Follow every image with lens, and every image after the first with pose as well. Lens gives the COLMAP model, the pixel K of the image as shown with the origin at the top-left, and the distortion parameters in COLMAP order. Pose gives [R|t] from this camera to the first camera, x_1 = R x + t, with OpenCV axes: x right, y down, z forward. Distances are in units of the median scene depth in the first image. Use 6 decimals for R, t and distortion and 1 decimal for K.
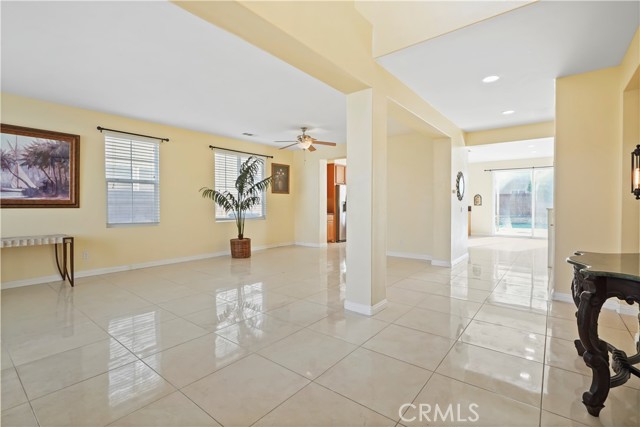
lens RADIAL K [[295.6, 0, 311.7], [0, 295.6, 204.6], [0, 0, 1]] dist [0.001592, 0.000932]
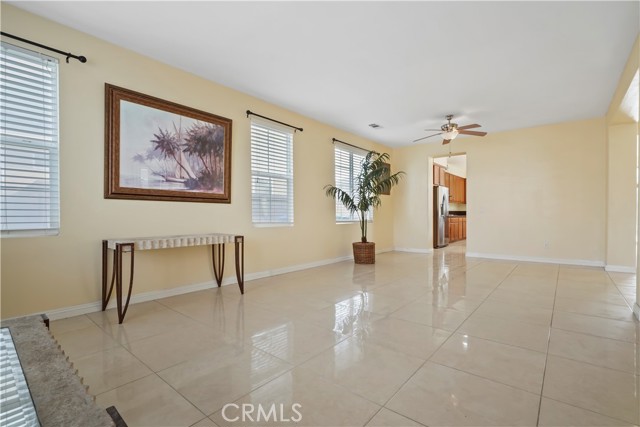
lens RADIAL K [[295.6, 0, 318.5], [0, 295.6, 212.8], [0, 0, 1]] dist [0.001592, 0.000932]
pose [[0.999753, -0.001923, -0.022163, -0.528196], [0.001775, 0.999976, -0.006694, 0.046021], [0.022175, 0.006653, 0.999732, 0.147075]]
